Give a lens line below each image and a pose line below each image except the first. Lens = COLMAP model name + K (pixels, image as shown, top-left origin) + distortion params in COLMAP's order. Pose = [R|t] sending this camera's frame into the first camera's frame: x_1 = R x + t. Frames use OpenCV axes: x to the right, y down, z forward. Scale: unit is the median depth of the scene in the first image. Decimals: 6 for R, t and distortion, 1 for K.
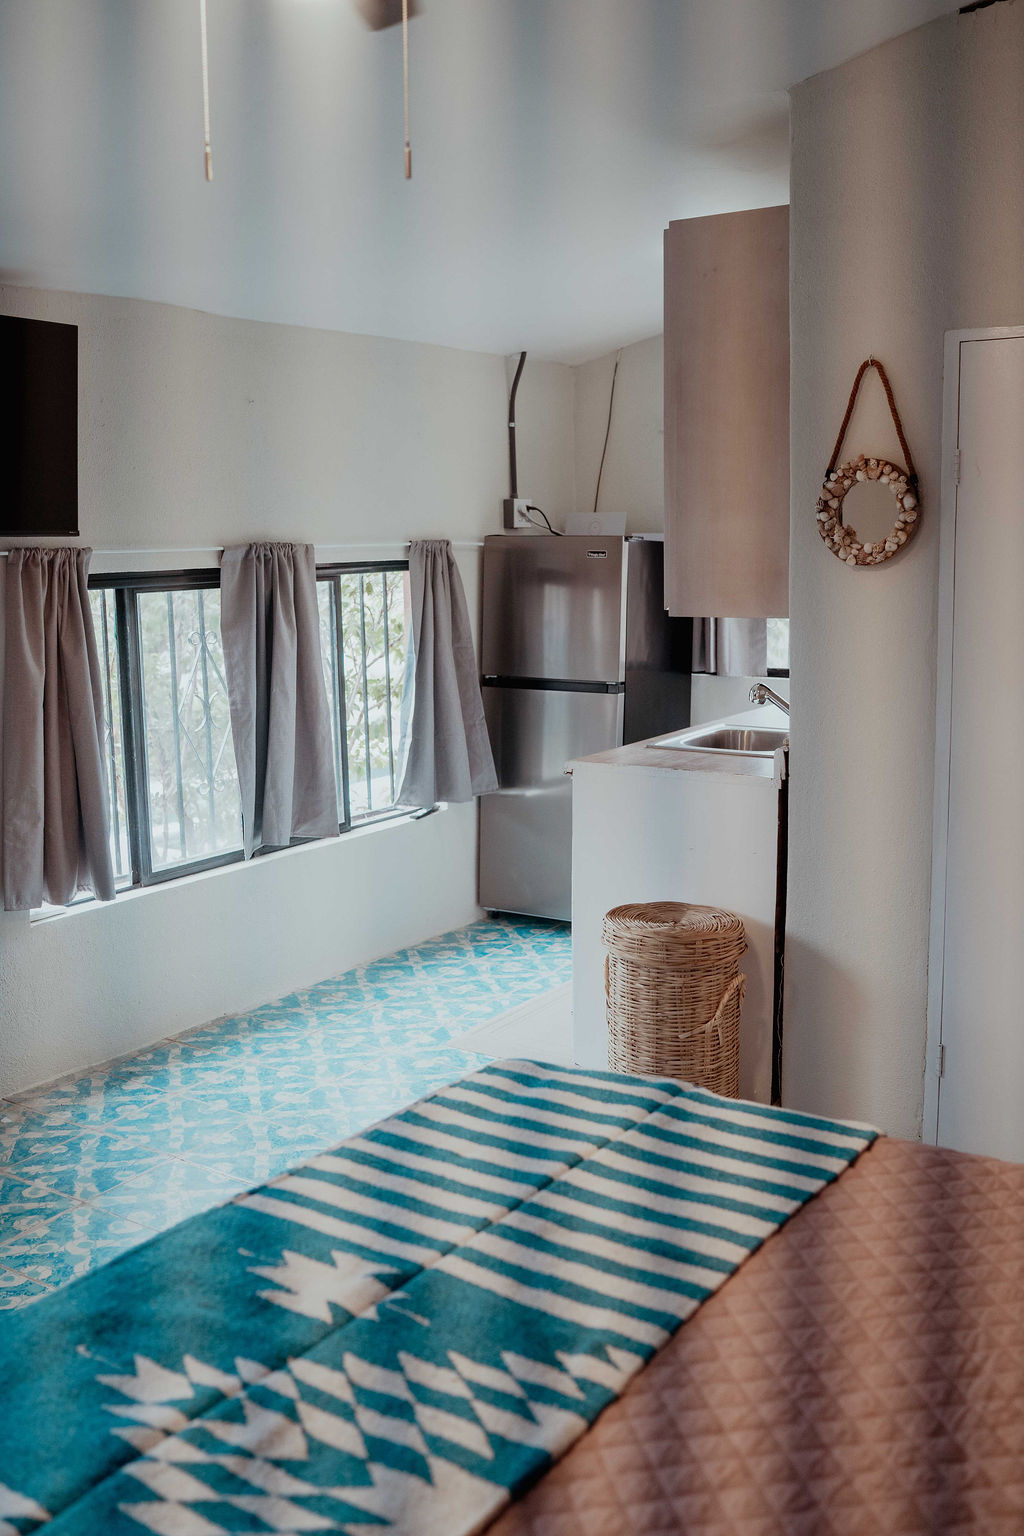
lens RADIAL K [[1464.1, 0, 509.2], [0, 1464.1, 821.0], [0, 0, 1]] dist [-0.076895, 0.257275]
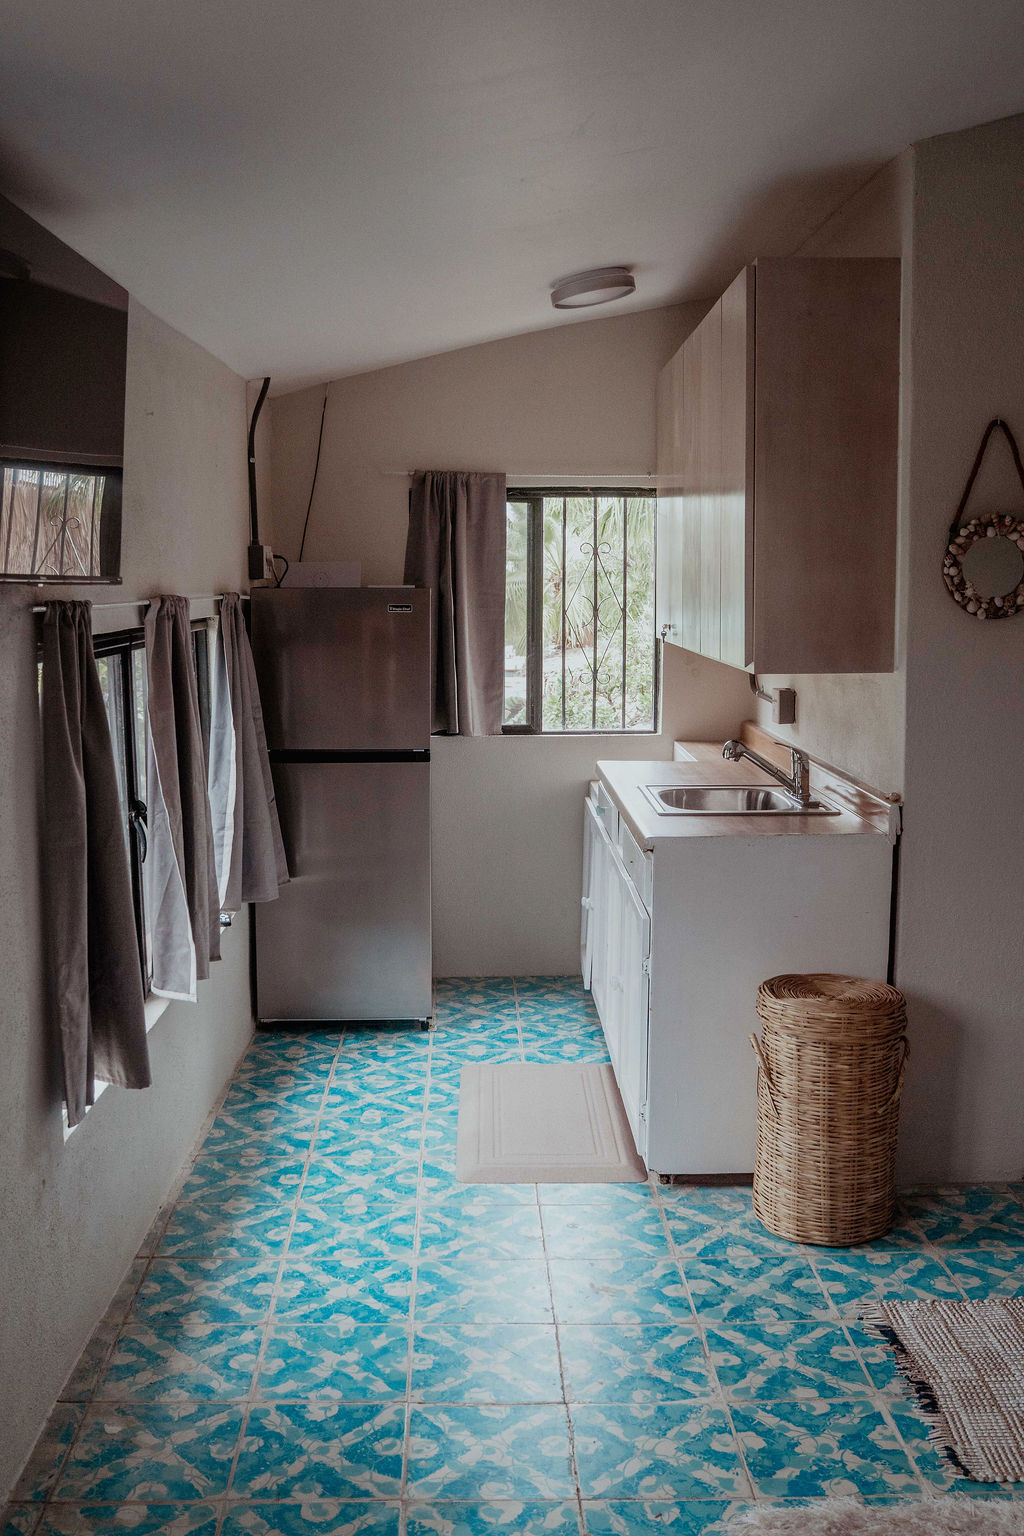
lens RADIAL K [[1464.1, 0, 509.2], [0, 1464.1, 821.0], [0, 0, 1]] dist [-0.076895, 0.257275]
pose [[0.825361, -0.081234, 0.558730, -0.492048], [0.101815, 0.994787, -0.005769, -0.049869], [-0.555349, 0.061648, 0.829329, 0.276217]]
